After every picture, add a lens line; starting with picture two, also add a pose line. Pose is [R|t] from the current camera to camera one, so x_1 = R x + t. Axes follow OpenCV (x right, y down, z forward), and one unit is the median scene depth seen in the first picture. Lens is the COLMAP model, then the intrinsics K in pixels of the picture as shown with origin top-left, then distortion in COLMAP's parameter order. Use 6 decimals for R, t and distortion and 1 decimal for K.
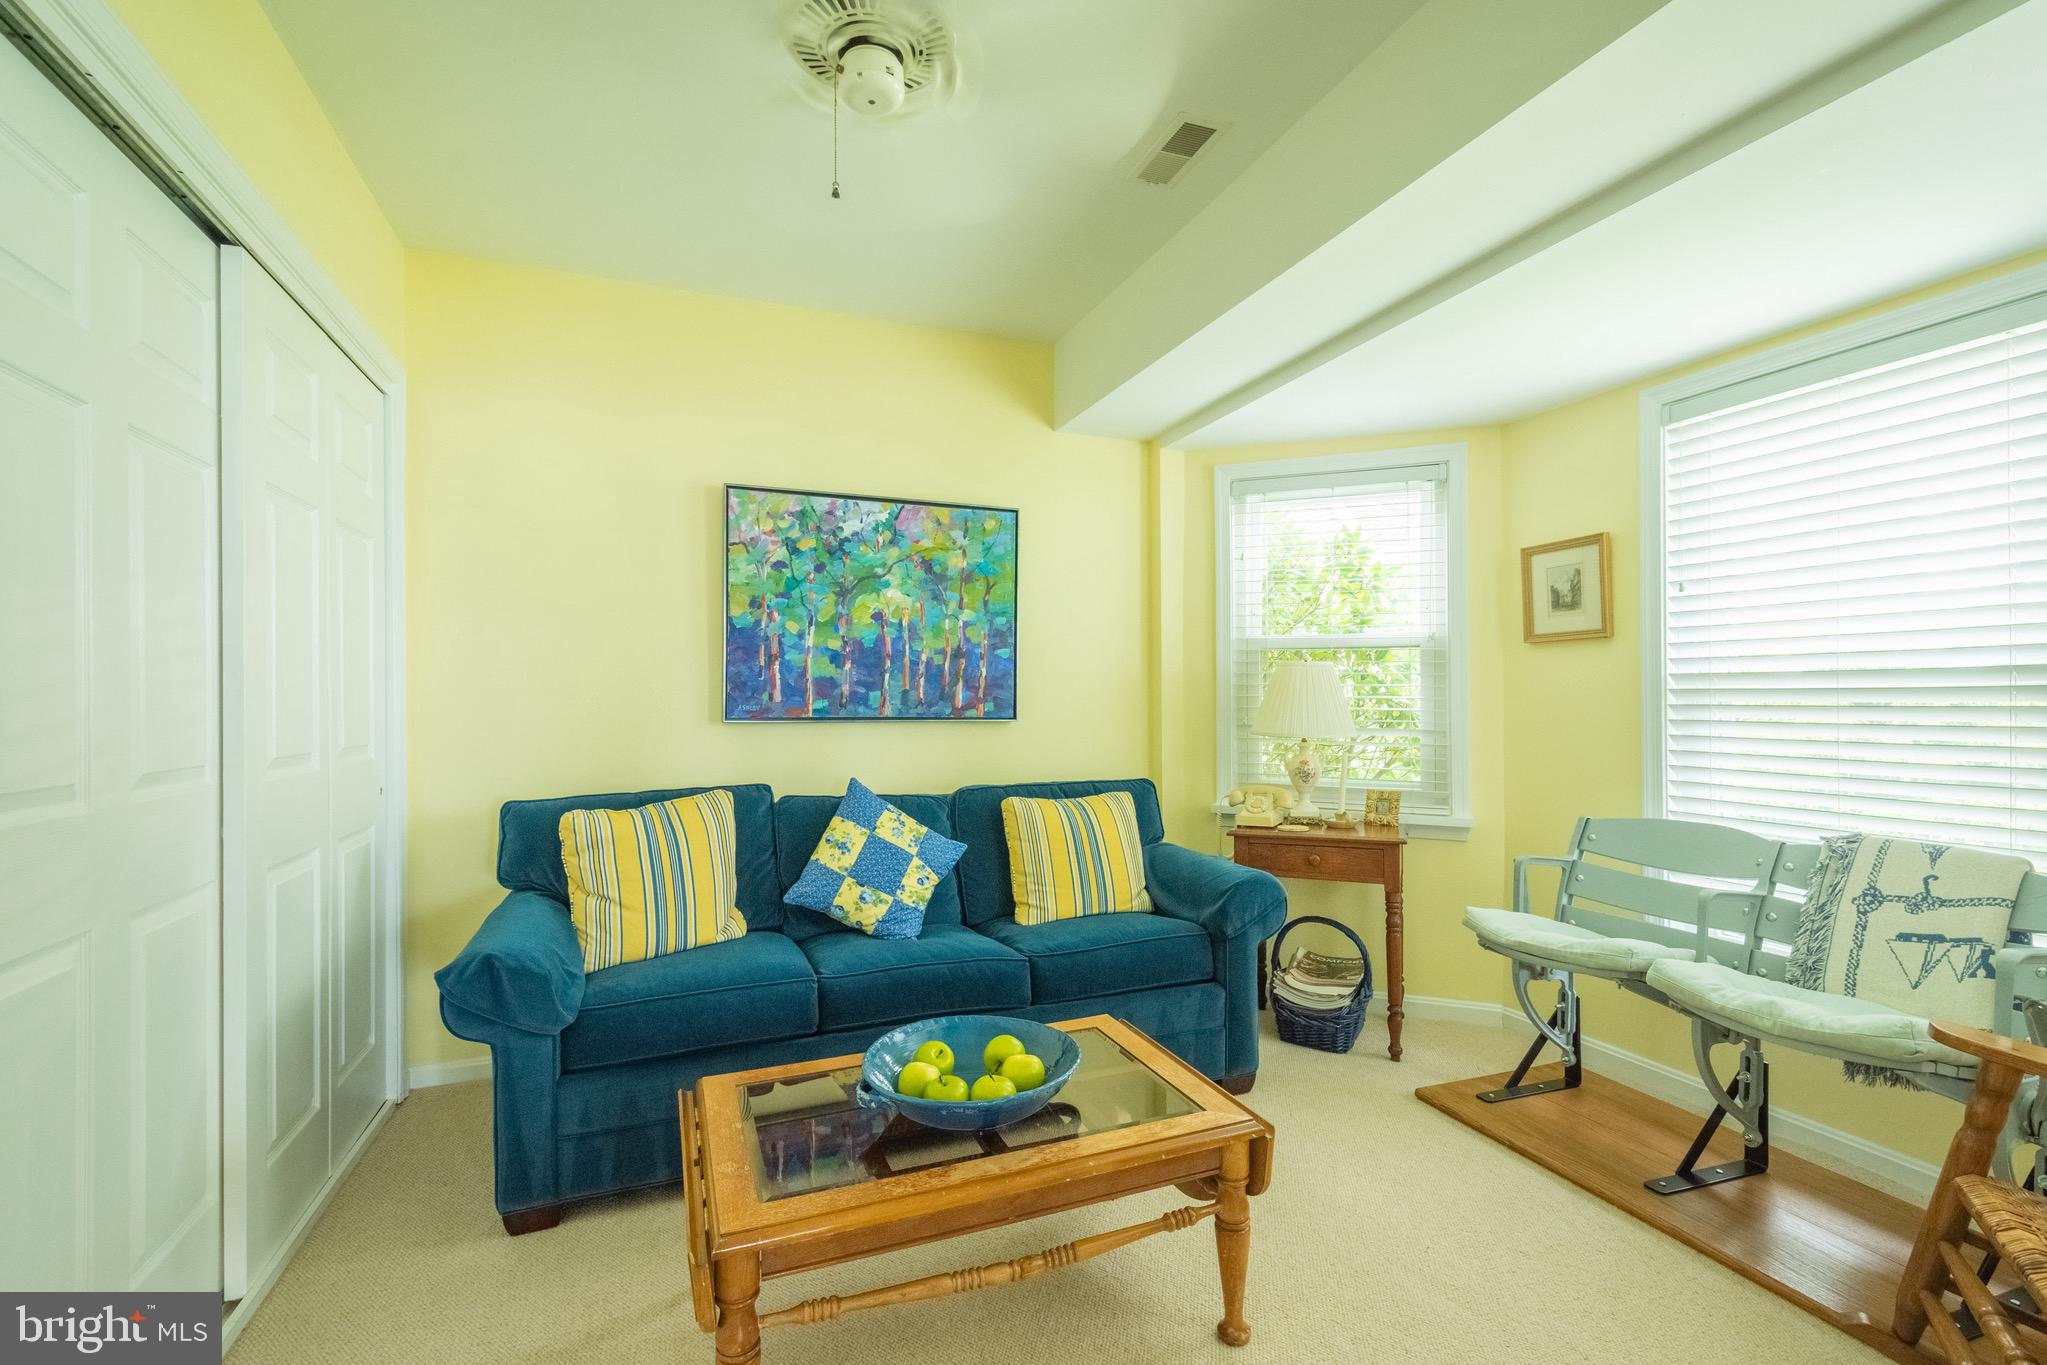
lens RADIAL K [[889.3, 0, 1022.2], [0, 889.3, 699.6], [0, 0, 1]] dist [0.001992, 0.000330]
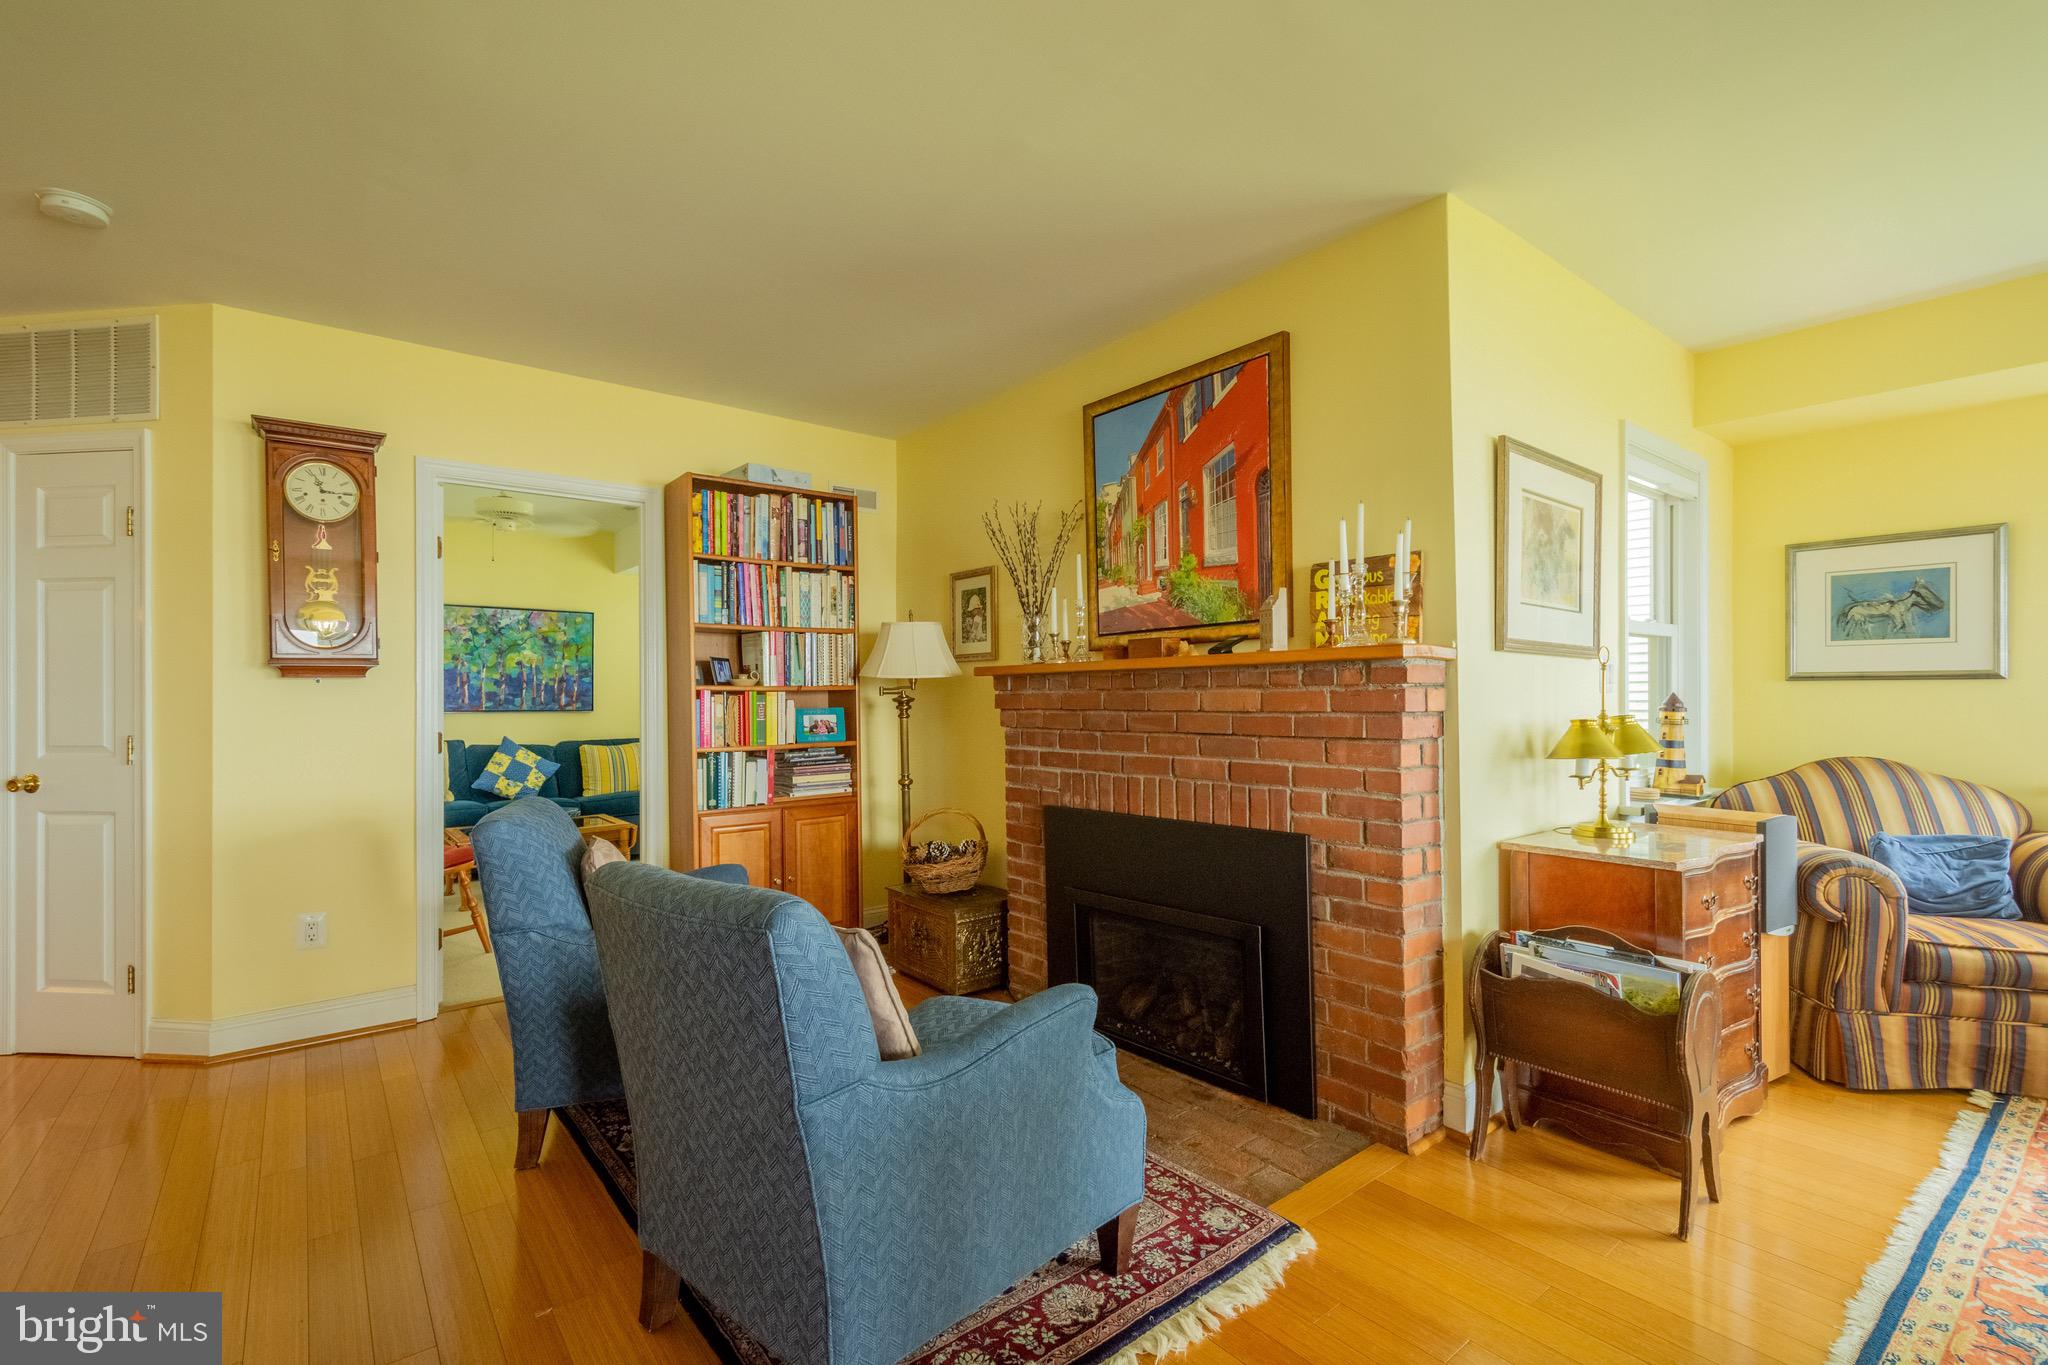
lens RADIAL K [[889.7, 0, 1022.7], [0, 889.7, 699.6], [0, 0, 1]] dist [0.001992, 0.000330]
pose [[0.953262, -0.004492, 0.302112, 0.358543], [0.003292, 0.999985, 0.004481, -0.011520], [-0.302127, -0.003277, 0.953262, -1.467043]]
